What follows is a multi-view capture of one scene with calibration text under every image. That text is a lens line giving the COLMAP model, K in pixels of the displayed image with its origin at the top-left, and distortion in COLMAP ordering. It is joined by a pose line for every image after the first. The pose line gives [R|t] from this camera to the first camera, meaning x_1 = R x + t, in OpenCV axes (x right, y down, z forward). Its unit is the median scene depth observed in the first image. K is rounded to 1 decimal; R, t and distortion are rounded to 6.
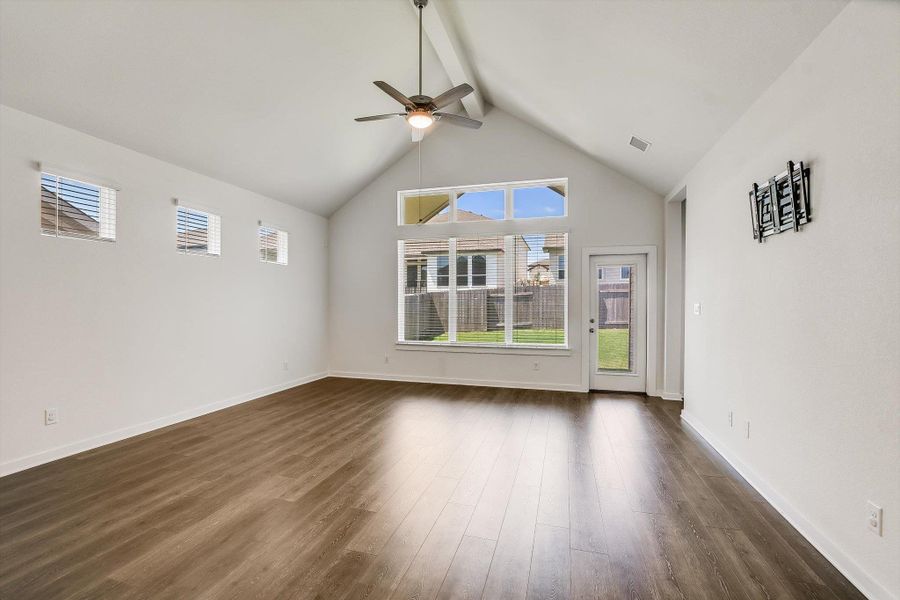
lens RADIAL K [[405.7, 0, 452.1], [0, 405.7, 304.9], [0, 0, 1]] dist [0.002254, 0.000614]
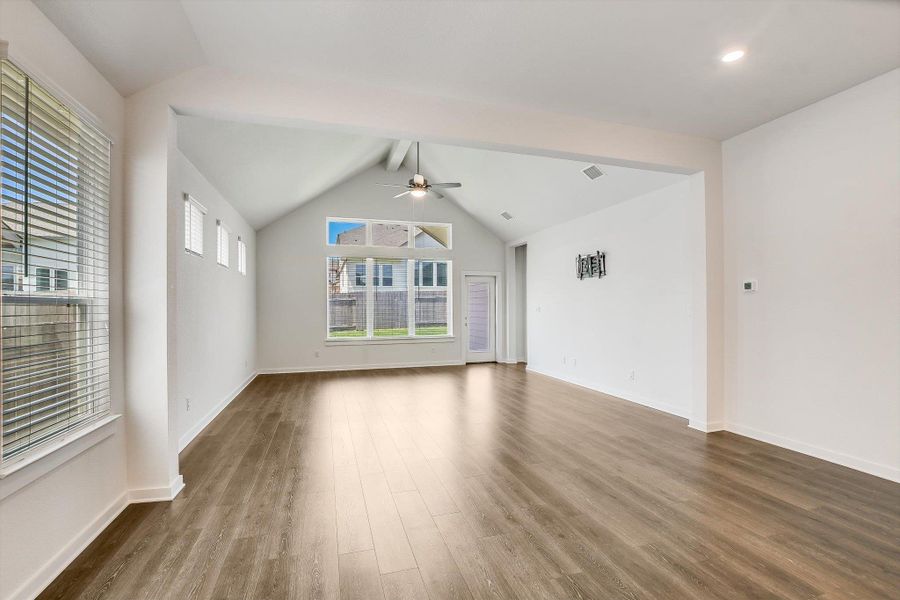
lens RADIAL K [[405.7, 0, 452.1], [0, 405.7, 304.9], [0, 0, 1]] dist [0.002254, 0.000614]
pose [[0.829465, 0.000765, 0.558558, -0.577655], [0.005830, 0.999933, -0.010027, 0.003766], [-0.558528, 0.011573, 0.829405, -0.256815]]
